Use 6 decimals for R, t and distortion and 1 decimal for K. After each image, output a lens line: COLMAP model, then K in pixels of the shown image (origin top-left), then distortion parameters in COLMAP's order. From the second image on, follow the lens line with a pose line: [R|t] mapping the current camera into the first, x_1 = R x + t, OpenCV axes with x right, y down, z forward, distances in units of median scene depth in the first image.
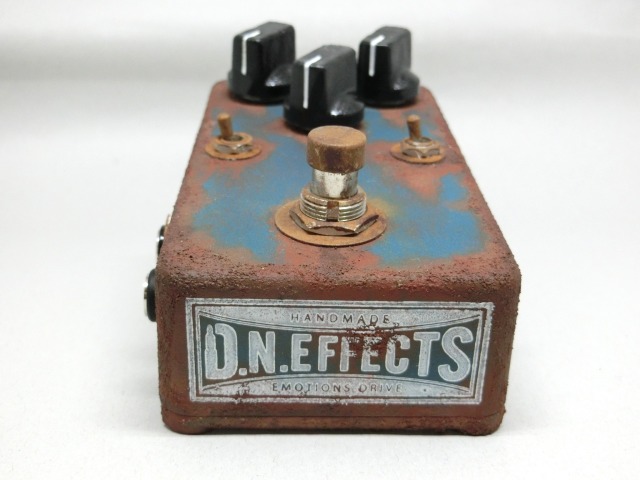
lens RADIAL K [[829.8, 0, 320.0], [0, 829.8, 240.0], [0, 0, 1]] dist [-0.029212, -0.040252]
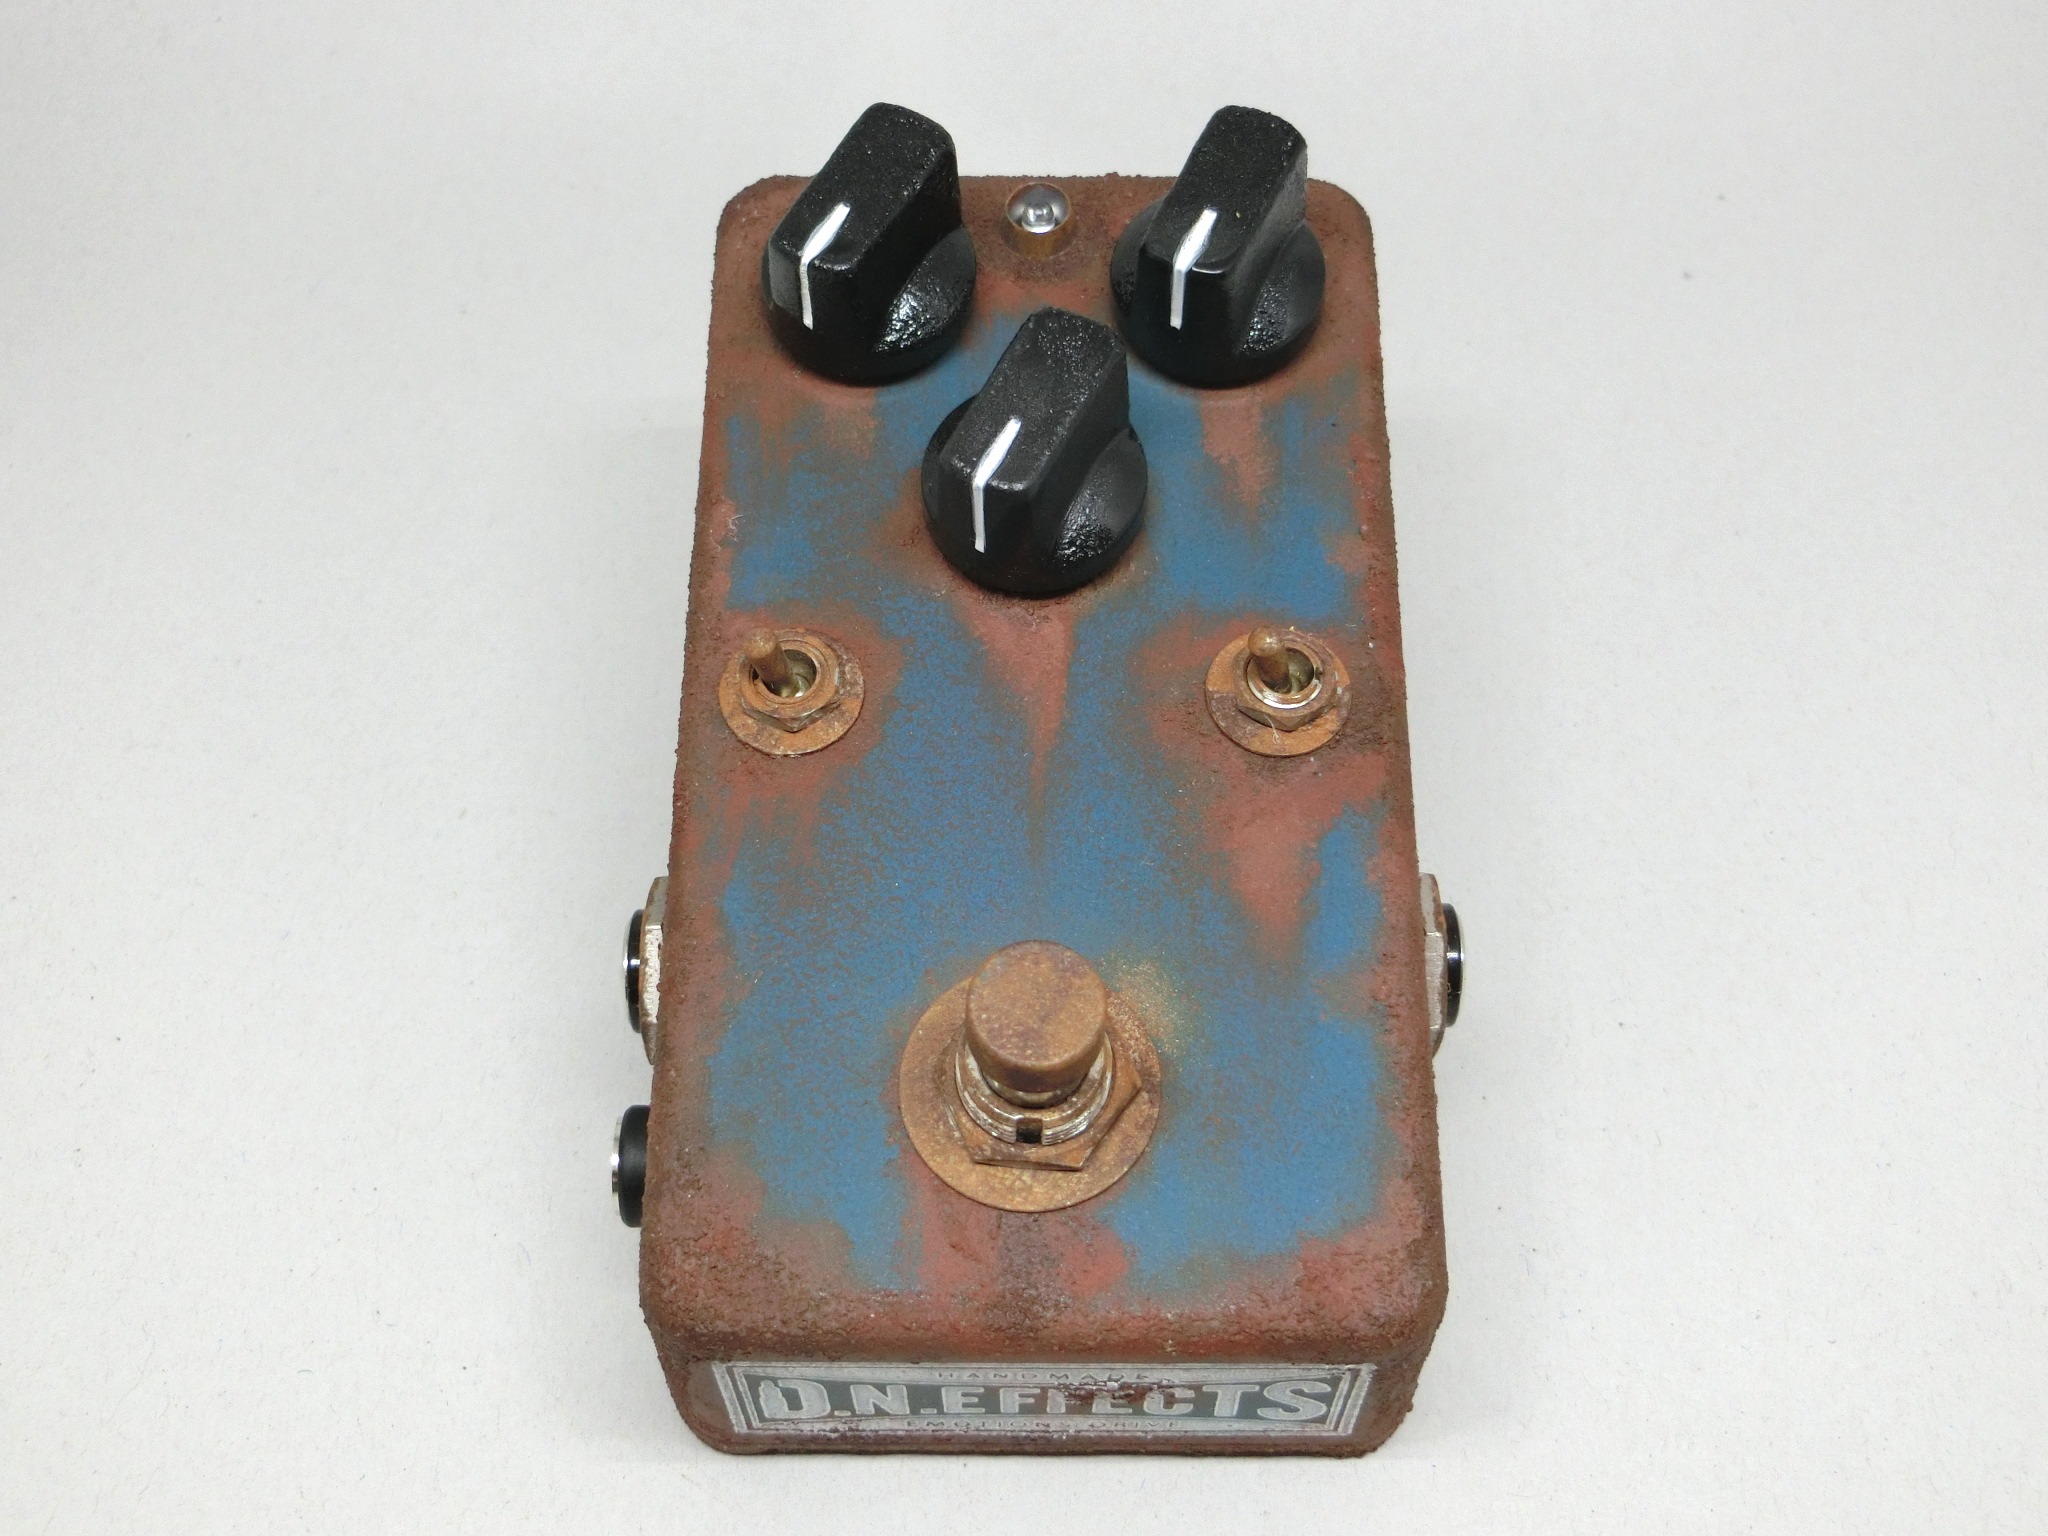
lens RADIAL K [[2655.2, 0, 1024.0], [0, 2655.2, 768.0], [0, 0, 1]] dist [-0.029212, -0.040252]
pose [[0.999048, 0.011981, -0.041944, 0.069635], [0.014508, 0.815537, 0.578523, -1.013623], [0.041138, -0.578581, 0.814587, -0.016217]]
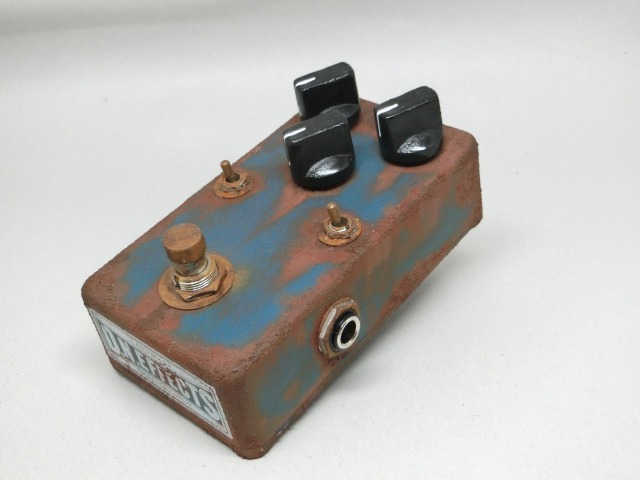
lens RADIAL K [[829.8, 0, 320.0], [0, 829.8, 240.0], [0, 0, 1]] dist [-0.029212, -0.040252]
pose [[0.739361, 0.334471, -0.584359, 1.065422], [-0.147315, 0.927221, 0.344325, -0.664834], [0.656996, -0.168496, 0.734823, 0.097350]]
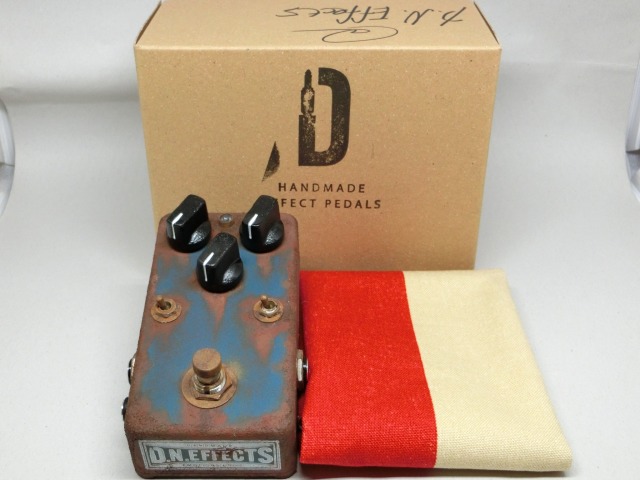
lens RADIAL K [[829.8, 0, 320.0], [0, 829.8, 240.0], [0, 0, 1]] dist [-0.029212, -0.040252]
pose [[0.999639, -0.000181, -0.026868, 0.363061], [0.009191, 0.941958, 0.335604, -1.111185], [0.025247, -0.335730, 0.941620, -0.840914]]
